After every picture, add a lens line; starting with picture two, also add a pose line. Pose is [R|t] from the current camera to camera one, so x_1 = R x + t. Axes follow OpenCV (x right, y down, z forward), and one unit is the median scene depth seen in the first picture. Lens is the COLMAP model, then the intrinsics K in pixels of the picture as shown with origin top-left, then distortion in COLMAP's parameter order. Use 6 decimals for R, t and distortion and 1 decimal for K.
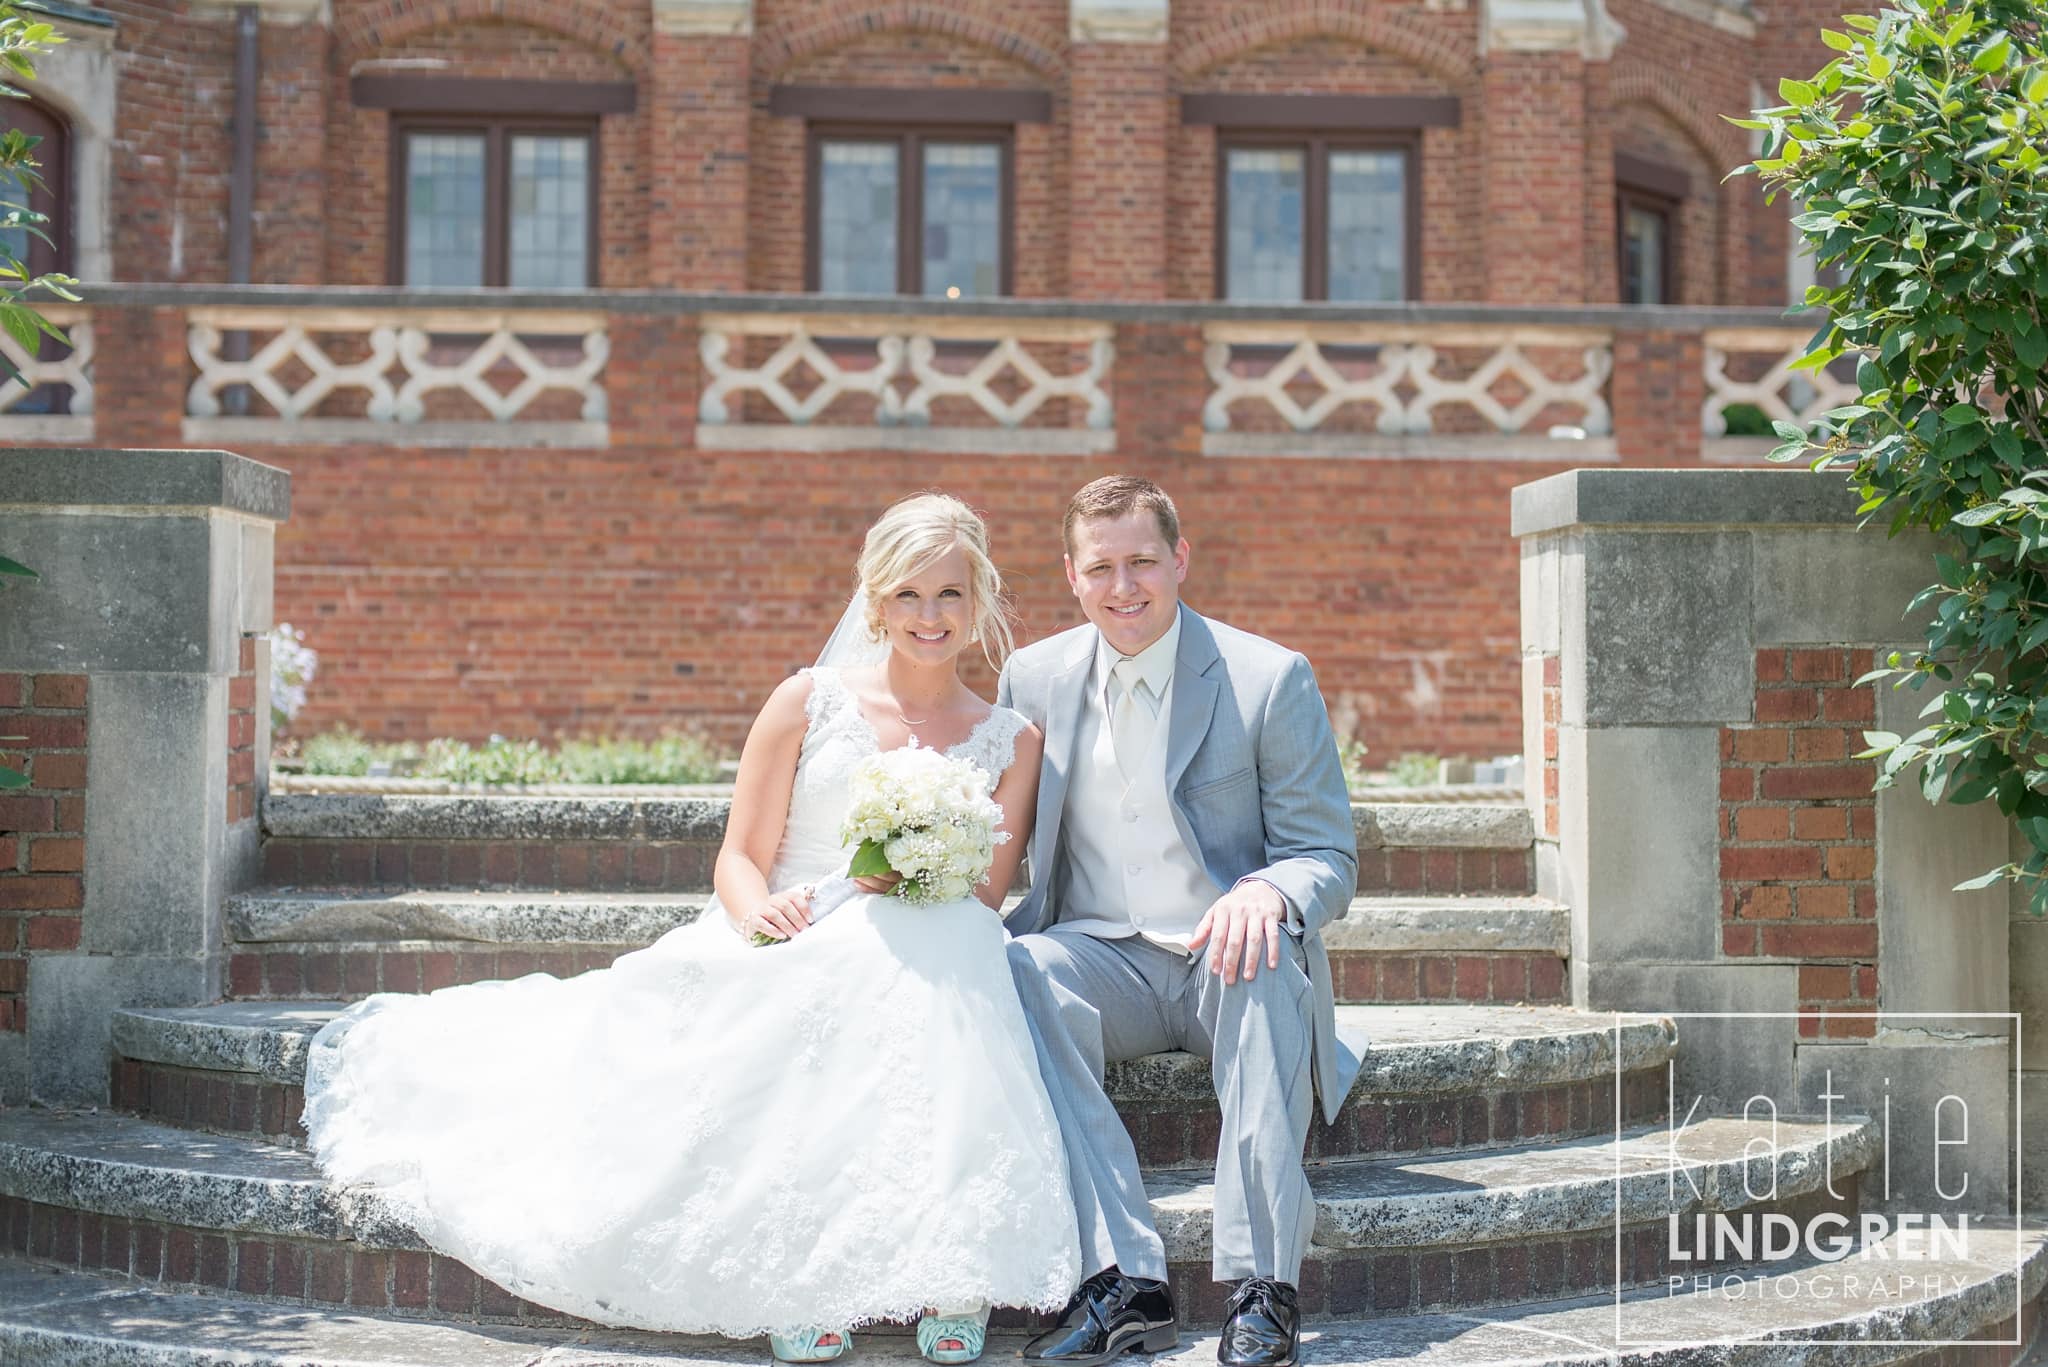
lens RADIAL K [[3012.5, 0, 976.8], [0, 3012.5, 726.6], [0, 0, 1]] dist [0.000294, 0.083808]
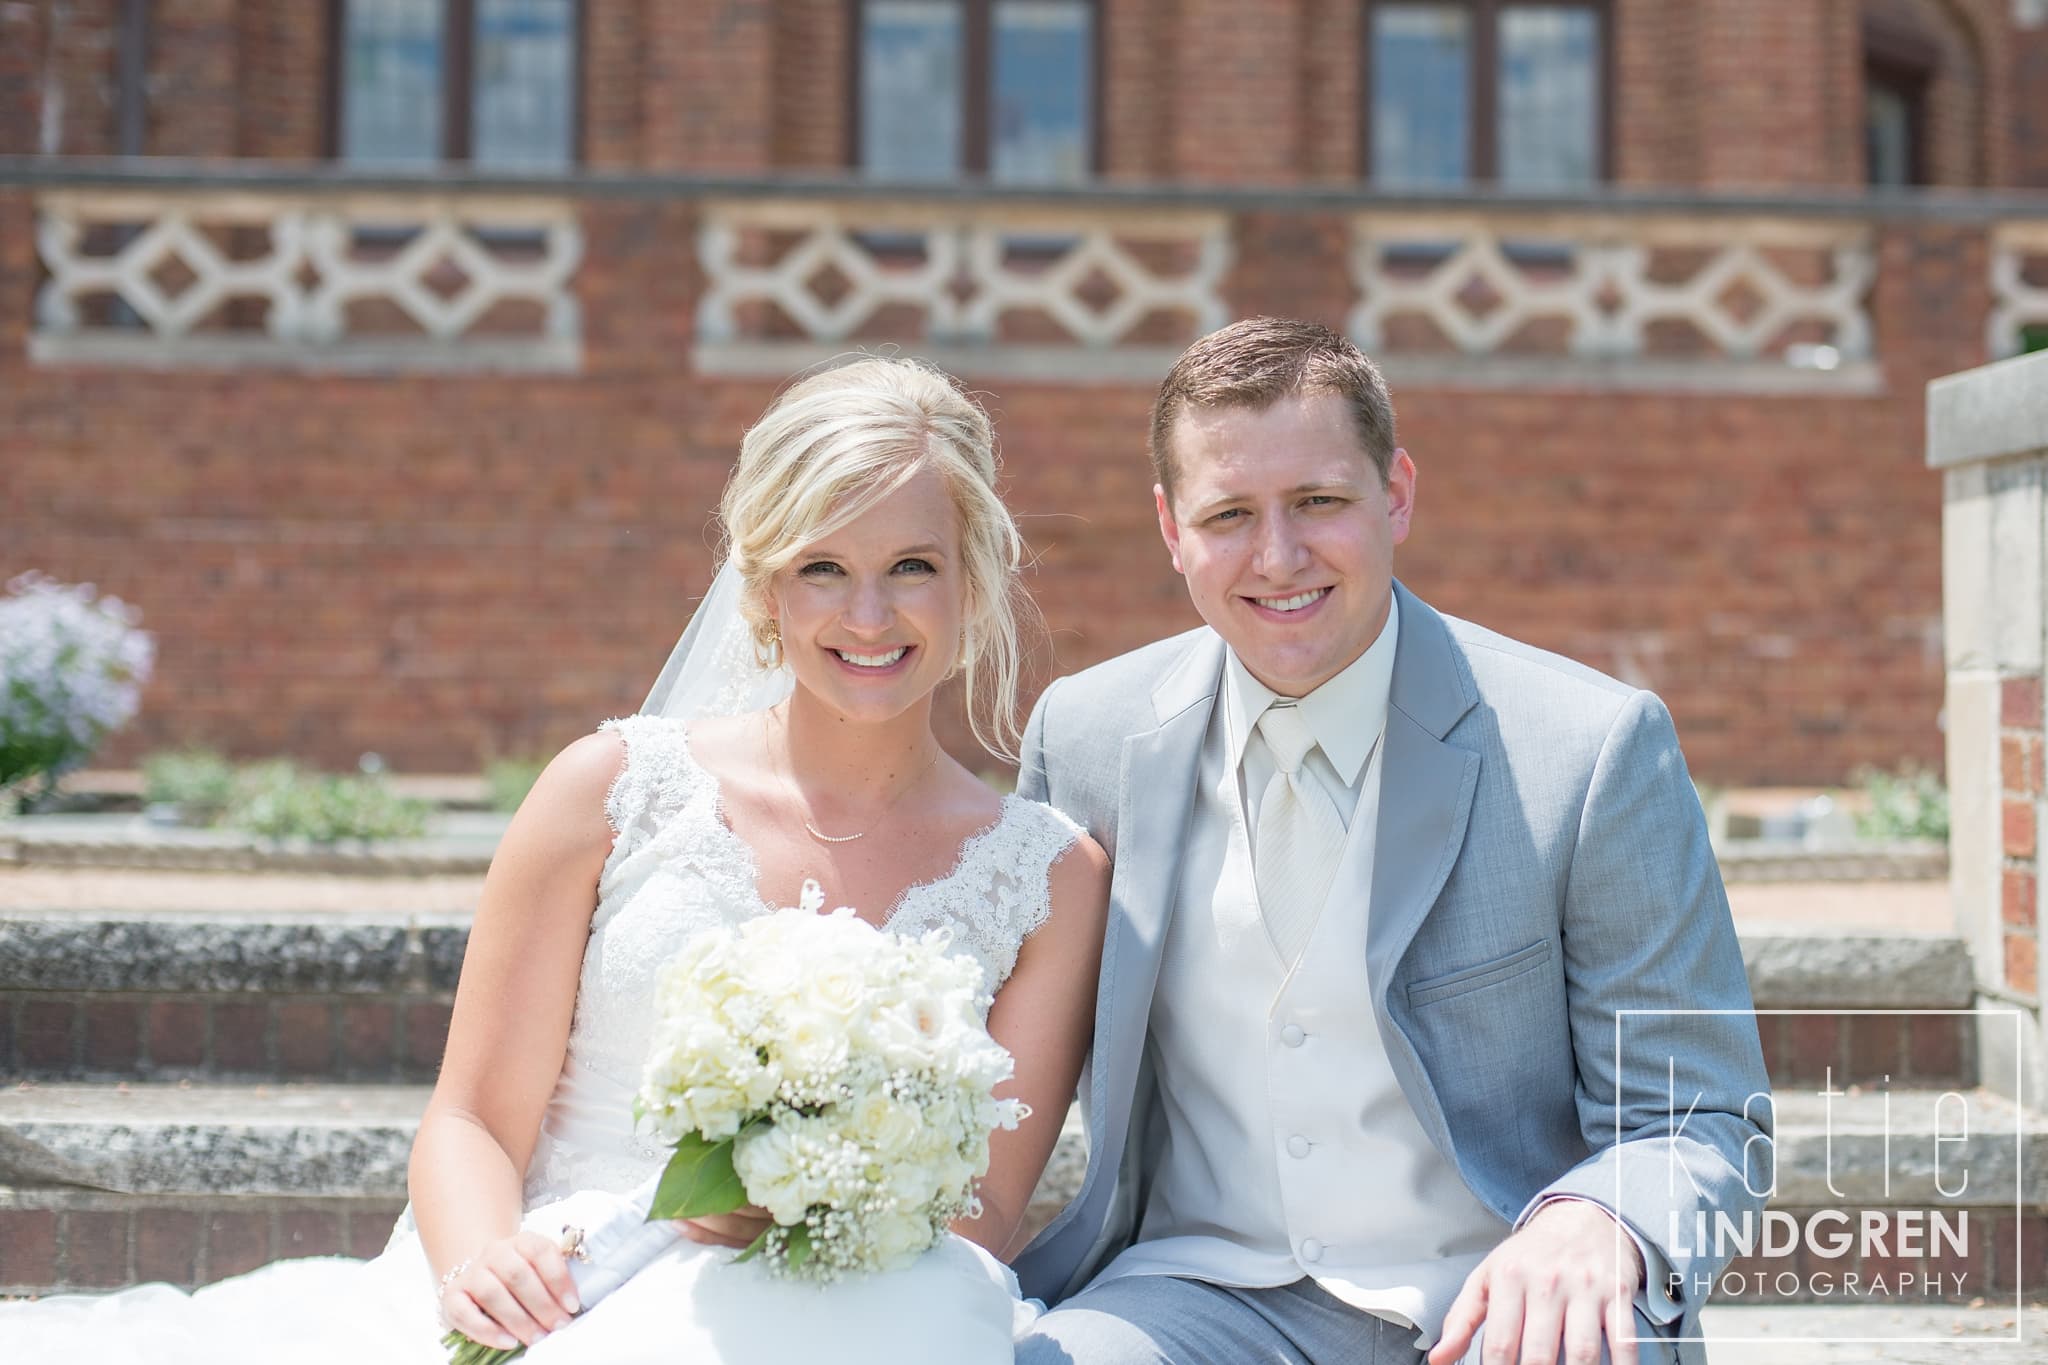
lens RADIAL K [[3164.9, 0, 1024.0], [0, 3164.9, 682.5], [0, 0, 1]] dist [0.026361, 0.005405]
pose [[0.999841, 0.002466, -0.017652, 0.013922], [-0.002562, 0.999982, -0.005430, -0.018340], [0.017638, 0.005474, 0.999829, 0.398907]]
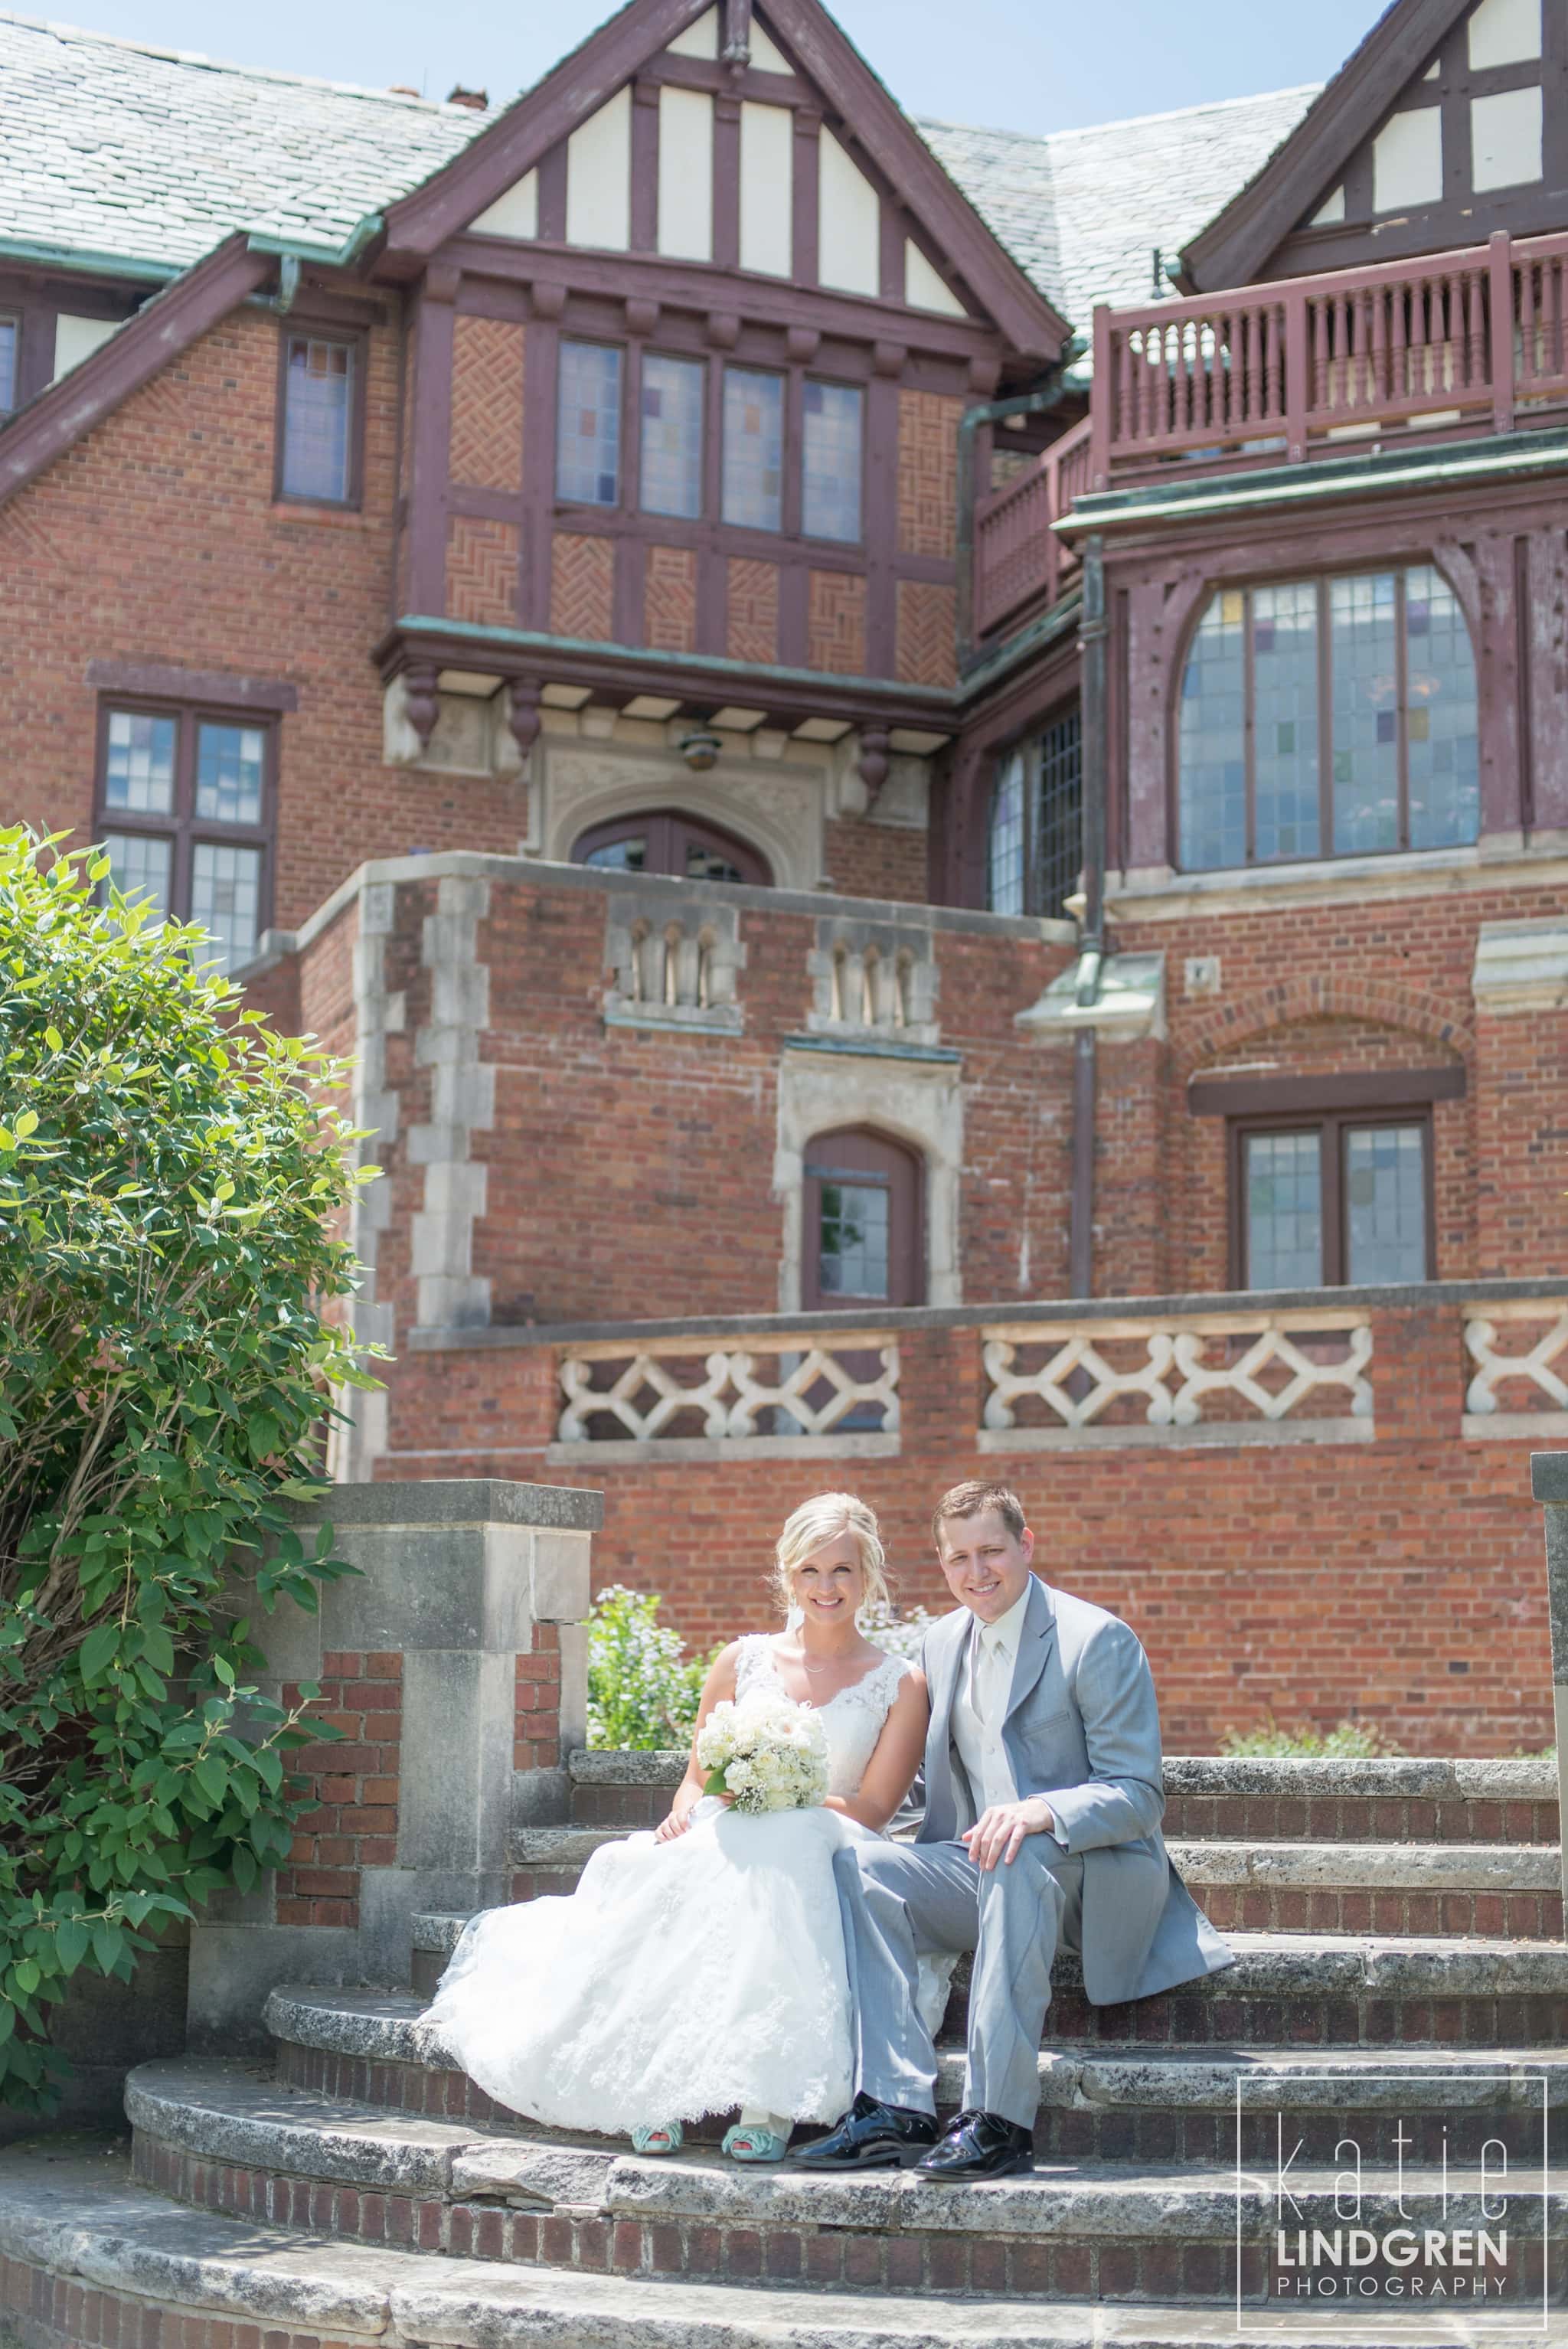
lens RADIAL K [[3630.0, 0, 784.0], [0, 3630.0, 1174.5], [0, 0, 1]] dist [0.026361, 0.005405]
pose [[0.888330, -0.073040, -0.453361, 0.539369], [-0.001605, 0.986769, -0.162122, 0.030903], [0.459204, 0.144745, 0.876459, -0.318307]]
